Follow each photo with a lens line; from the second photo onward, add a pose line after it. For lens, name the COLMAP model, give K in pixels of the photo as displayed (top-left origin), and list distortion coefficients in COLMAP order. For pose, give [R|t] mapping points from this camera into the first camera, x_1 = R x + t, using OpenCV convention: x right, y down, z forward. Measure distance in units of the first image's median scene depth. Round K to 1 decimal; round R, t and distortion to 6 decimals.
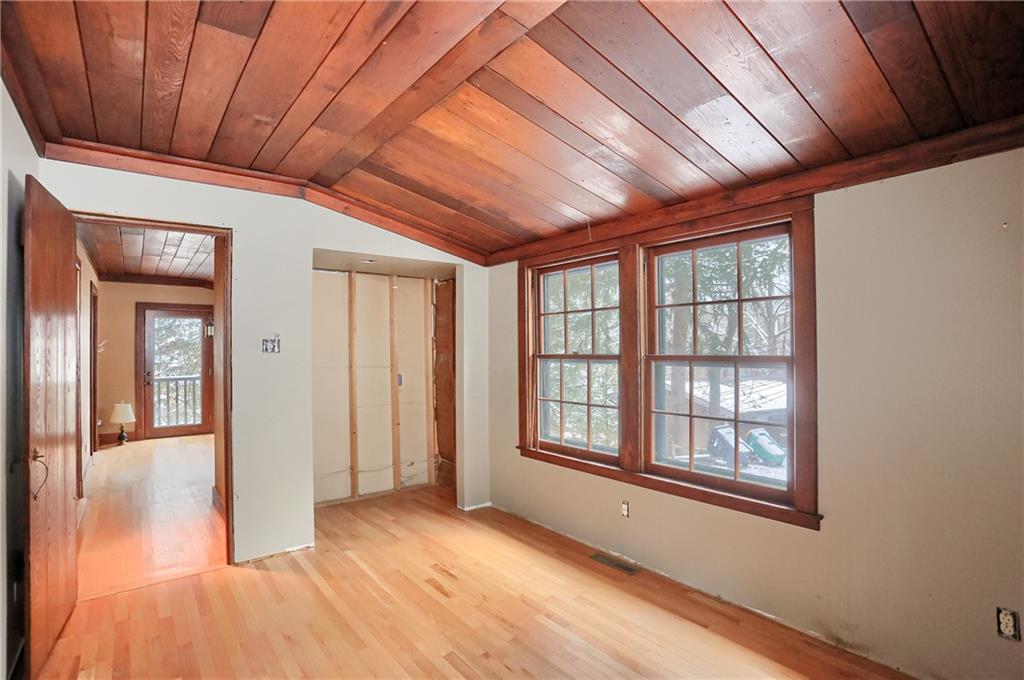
lens RADIAL K [[497.0, 0, 512.0], [0, 497.0, 340.0], [0, 0, 1]] dist [-0.023937, 0.000416]
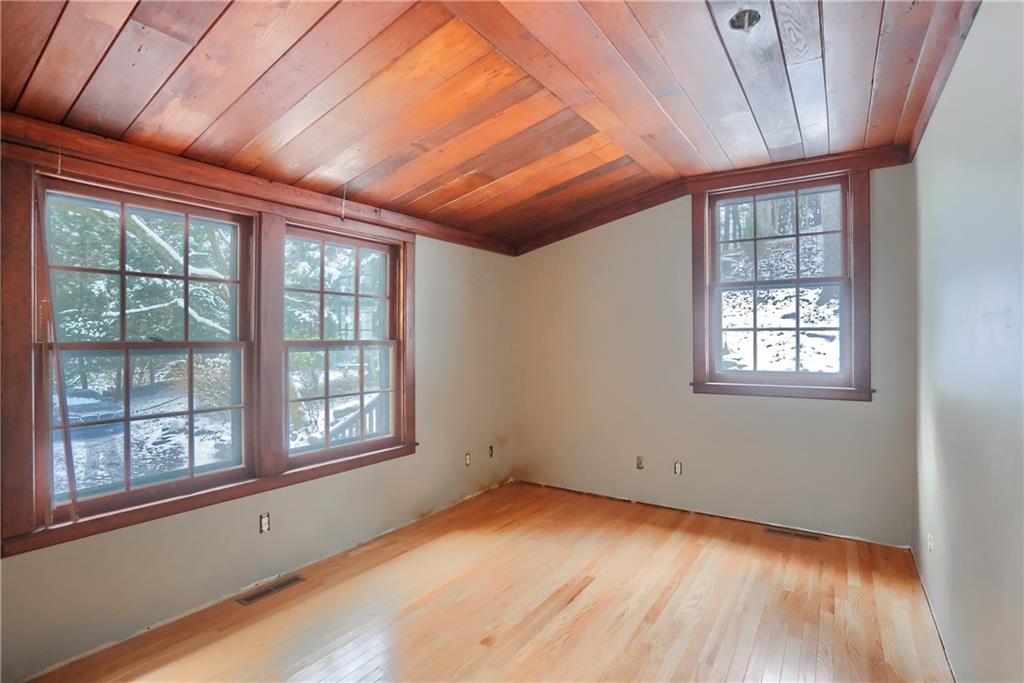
lens RADIAL K [[497.0, 0, 512.0], [0, 497.0, 341.5], [0, 0, 1]] dist [-0.023937, 0.000416]
pose [[-0.303244, -0.009378, 0.952867, -0.785366], [-0.033103, 0.999452, -0.000698, 0.022715], [-0.952338, -0.031755, -0.303388, 0.981213]]
